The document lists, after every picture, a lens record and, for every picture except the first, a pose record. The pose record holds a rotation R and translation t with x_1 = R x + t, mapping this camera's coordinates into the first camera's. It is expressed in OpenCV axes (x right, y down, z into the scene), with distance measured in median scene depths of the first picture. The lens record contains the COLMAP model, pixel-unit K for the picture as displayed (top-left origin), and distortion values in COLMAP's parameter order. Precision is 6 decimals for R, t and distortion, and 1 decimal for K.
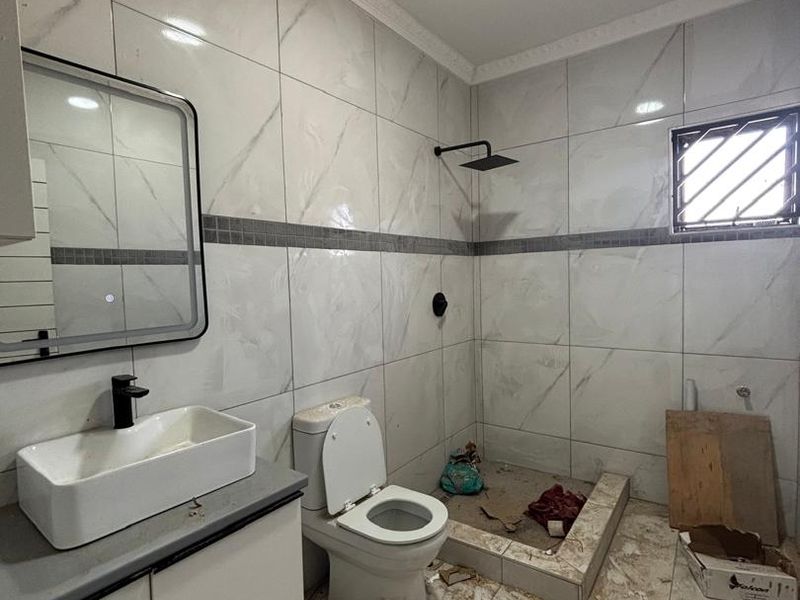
lens RADIAL K [[435.7, 0, 400.0], [0, 435.7, 300.0], [0, 0, 1]] dist [-0.001521, -0.001822]
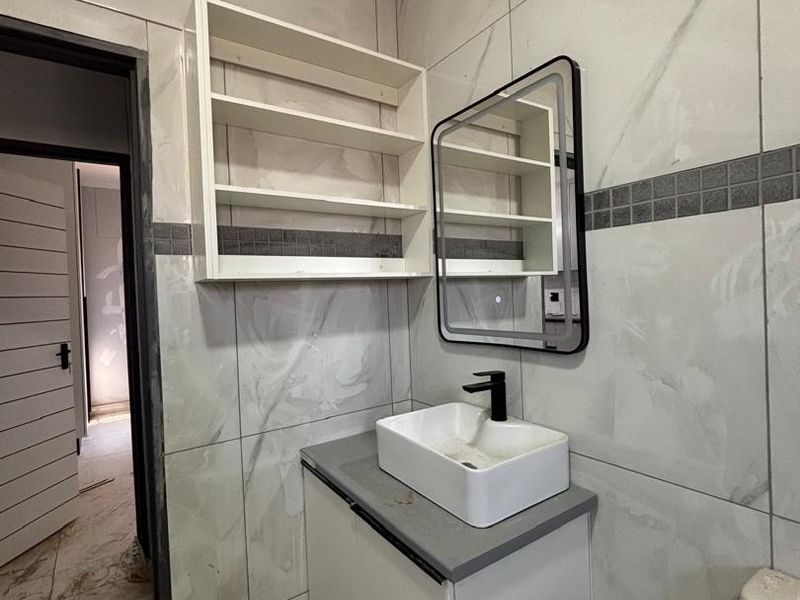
lens RADIAL K [[435.7, 0, 400.0], [0, 435.7, 300.0], [0, 0, 1]] dist [-0.001521, -0.001822]
pose [[-0.345171, 0.070037, -0.935923, 0.341651], [0.010156, 0.997432, 0.070894, -0.063120], [0.938485, 0.014966, -0.344996, 0.873248]]
